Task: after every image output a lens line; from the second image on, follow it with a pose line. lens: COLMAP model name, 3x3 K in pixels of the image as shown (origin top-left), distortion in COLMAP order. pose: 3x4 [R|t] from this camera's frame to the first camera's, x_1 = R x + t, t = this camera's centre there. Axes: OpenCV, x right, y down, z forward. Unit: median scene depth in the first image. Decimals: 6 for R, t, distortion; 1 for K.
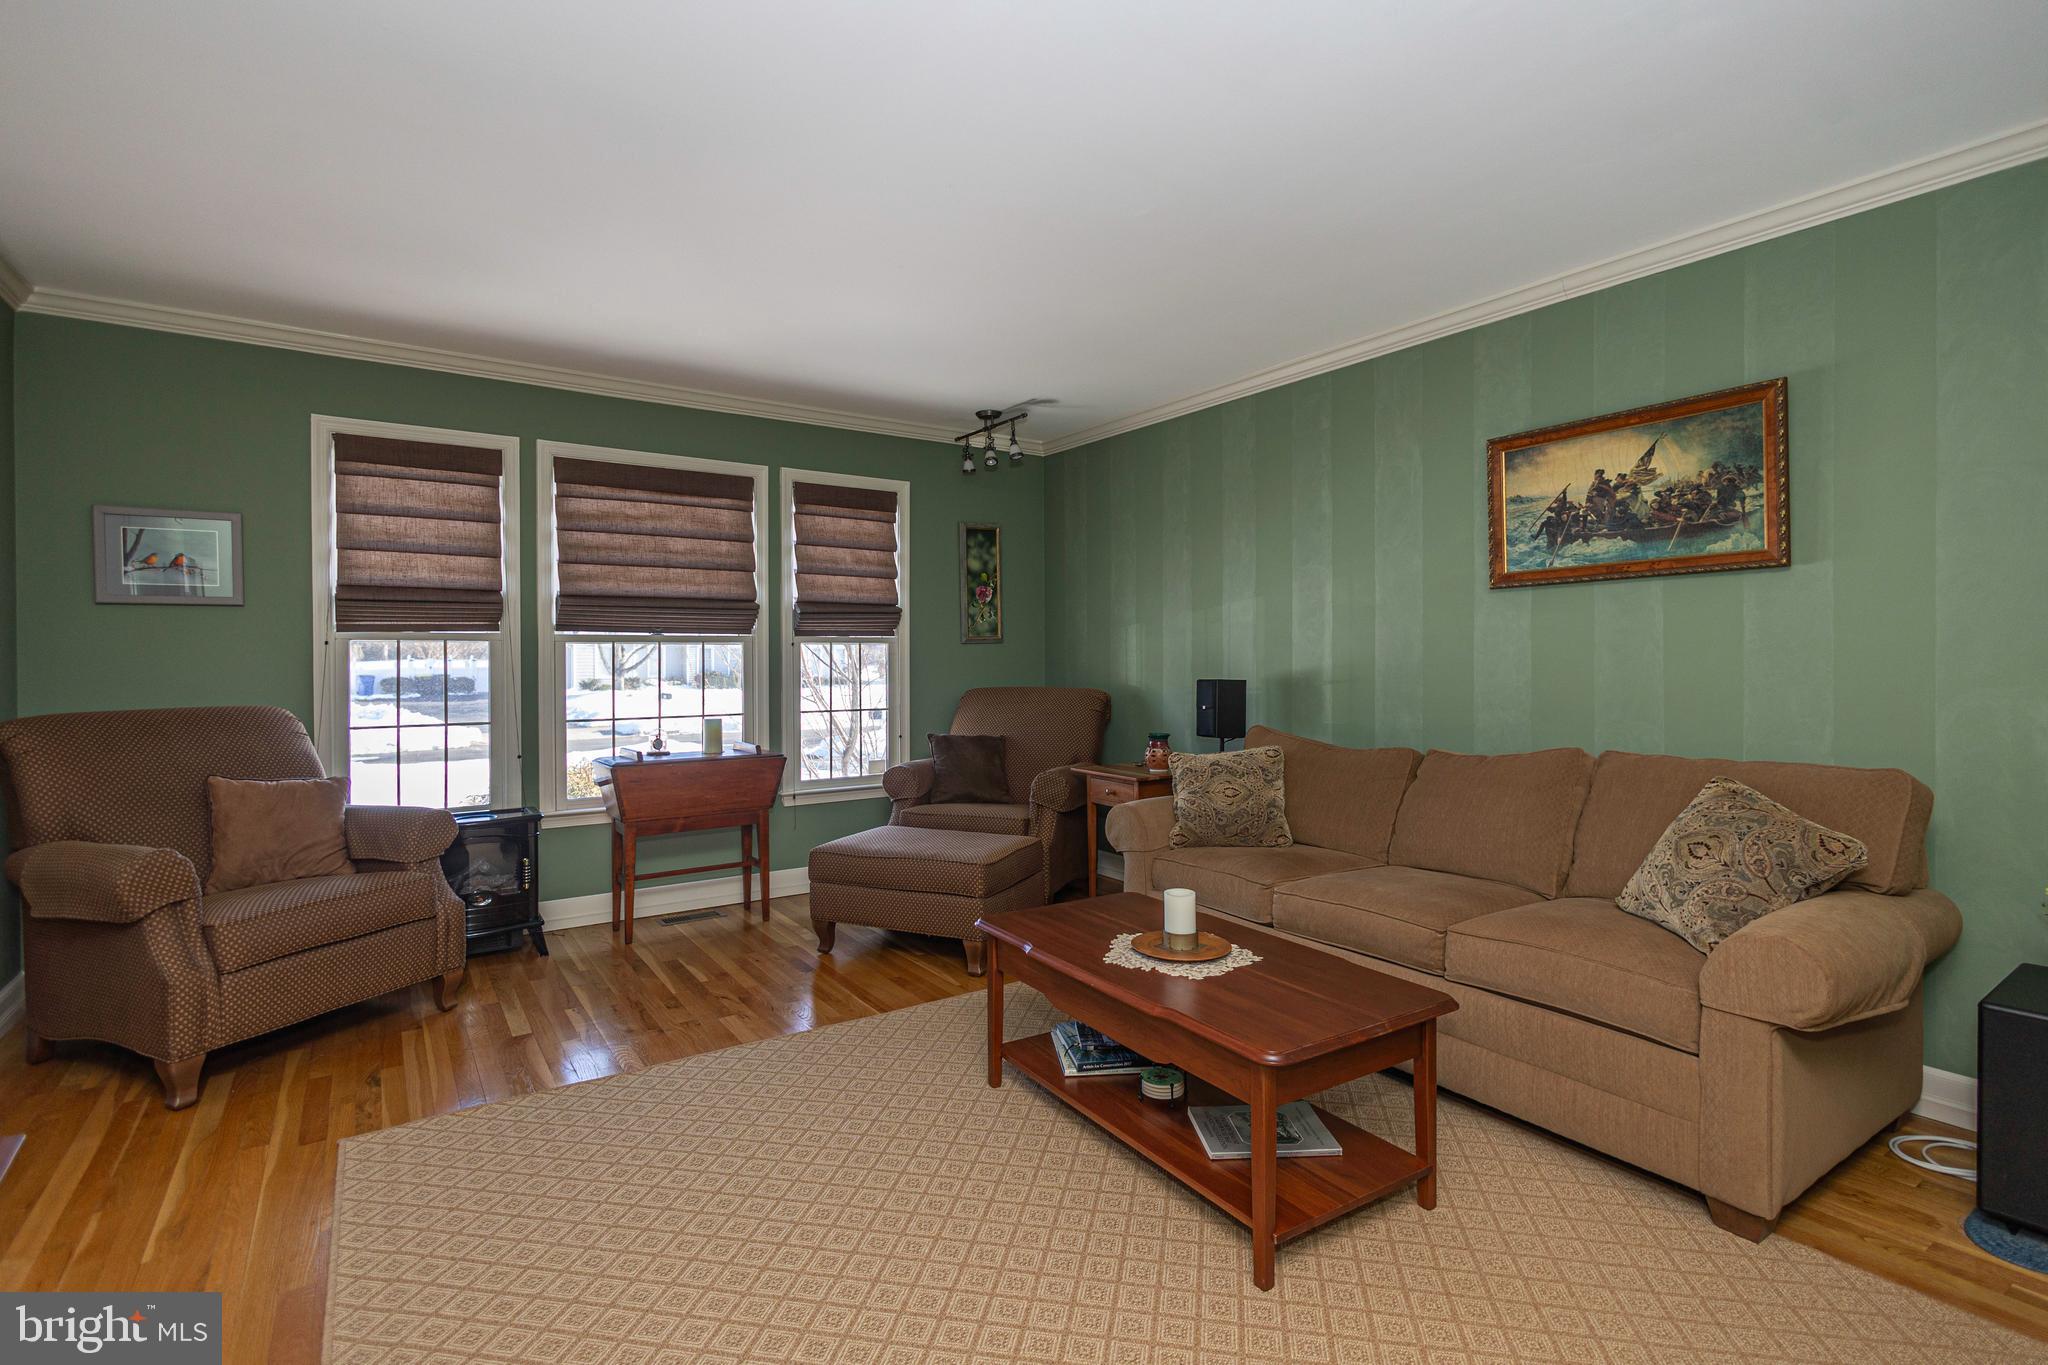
lens RADIAL K [[952.3, 0, 956.1], [0, 952.3, 662.7], [0, 0, 1]] dist [0.003526, -0.002192]
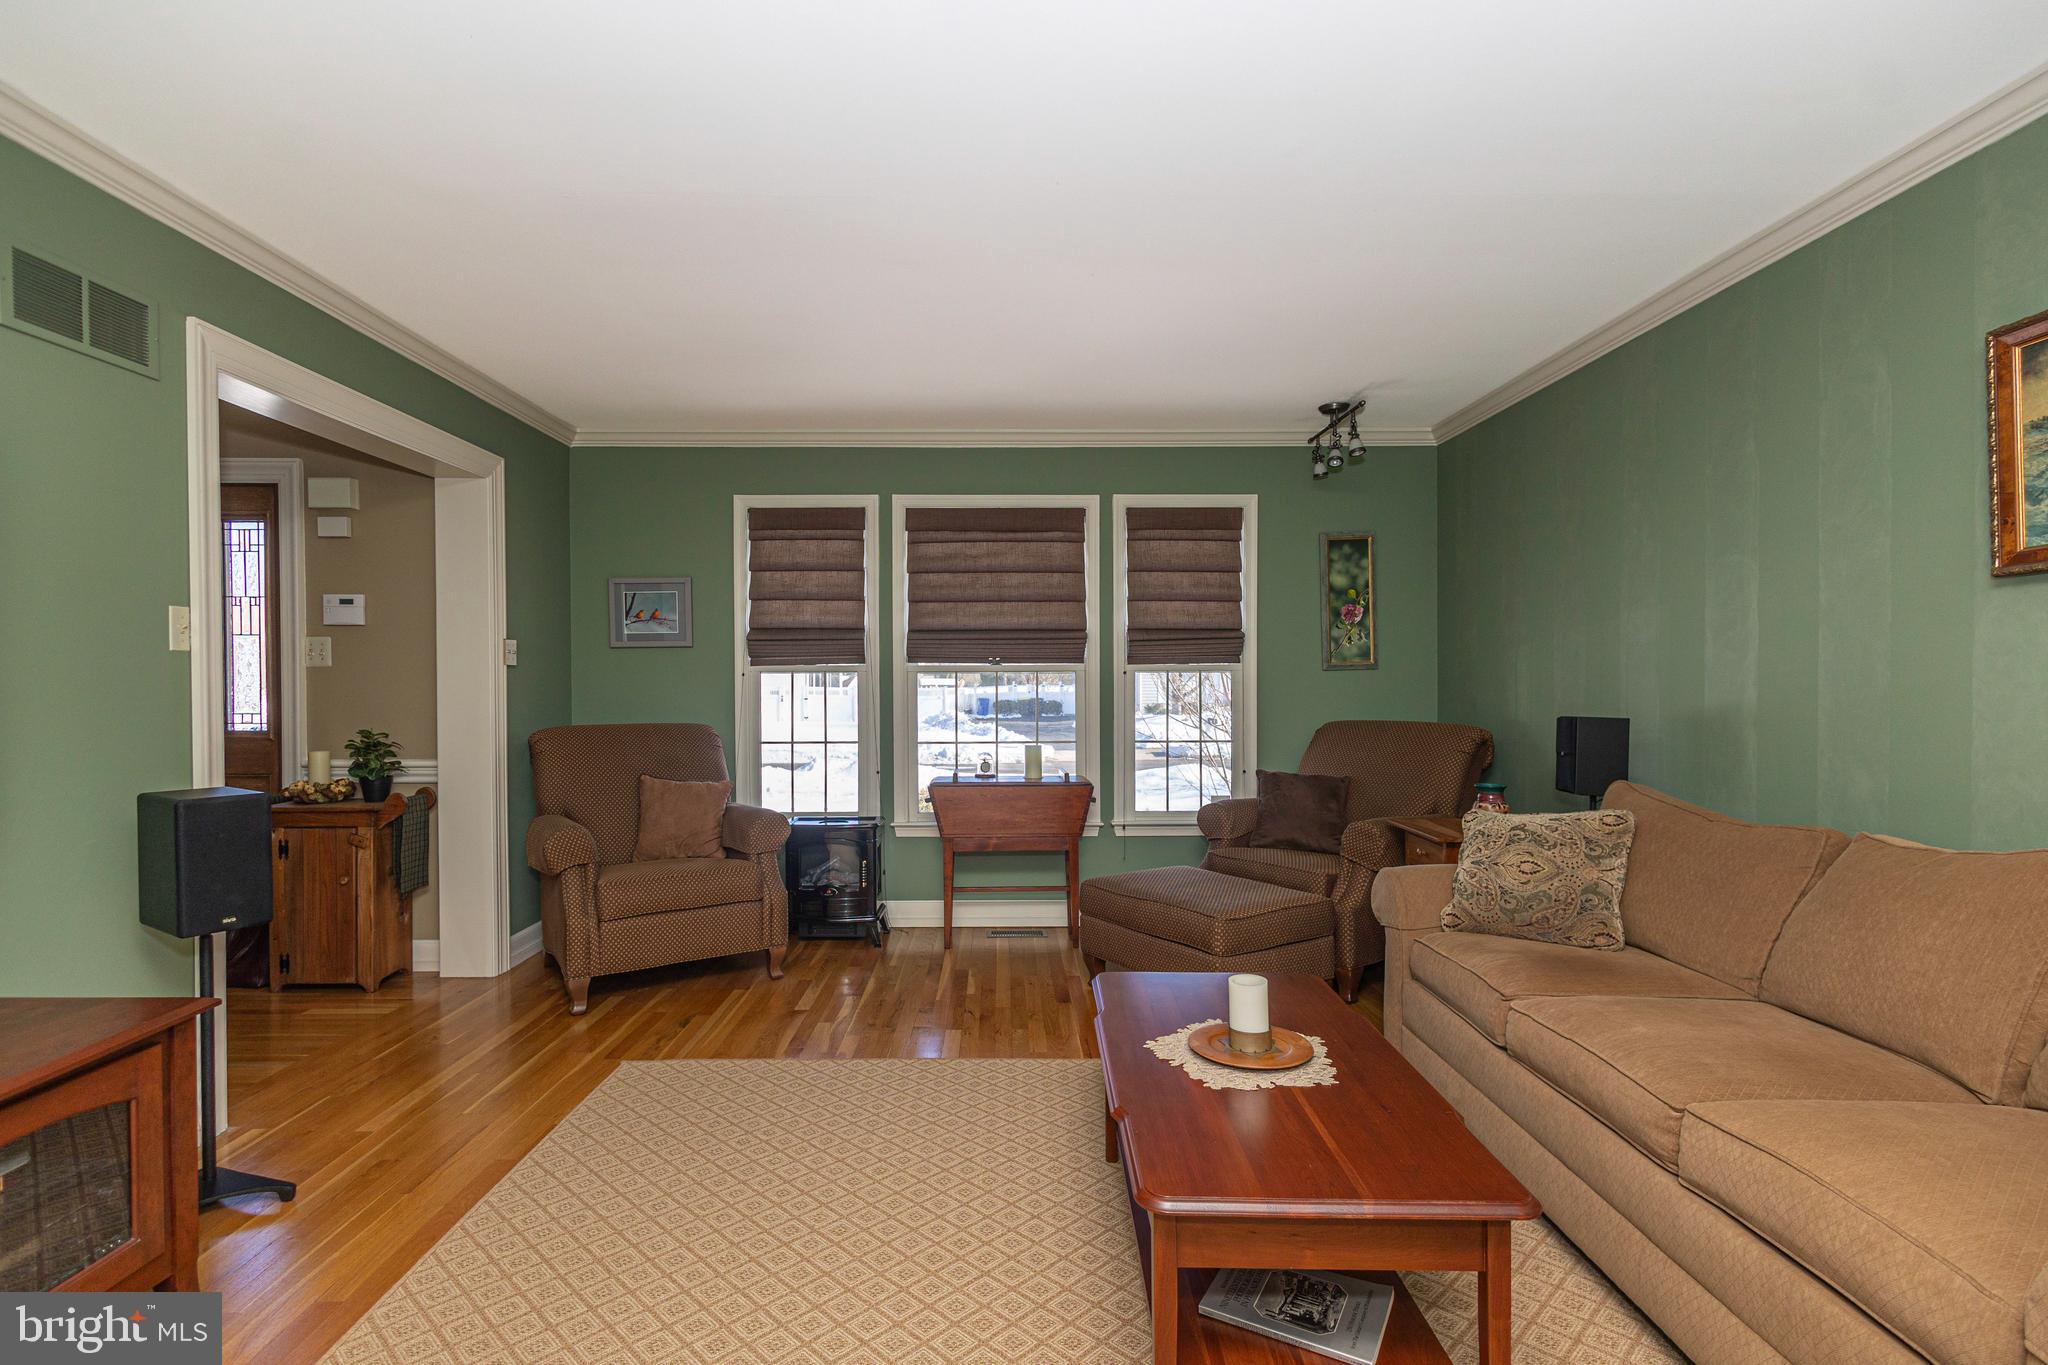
lens RADIAL K [[952.3, 0, 1027.5], [0, 952.3, 688.7], [0, 0, 1]] dist [0.003526, -0.002192]
pose [[0.838443, 0.002946, -0.544982, 0.324961], [-0.002213, 0.999996, 0.002002, -0.005167], [0.544985, -0.000472, 0.838445, 0.134671]]
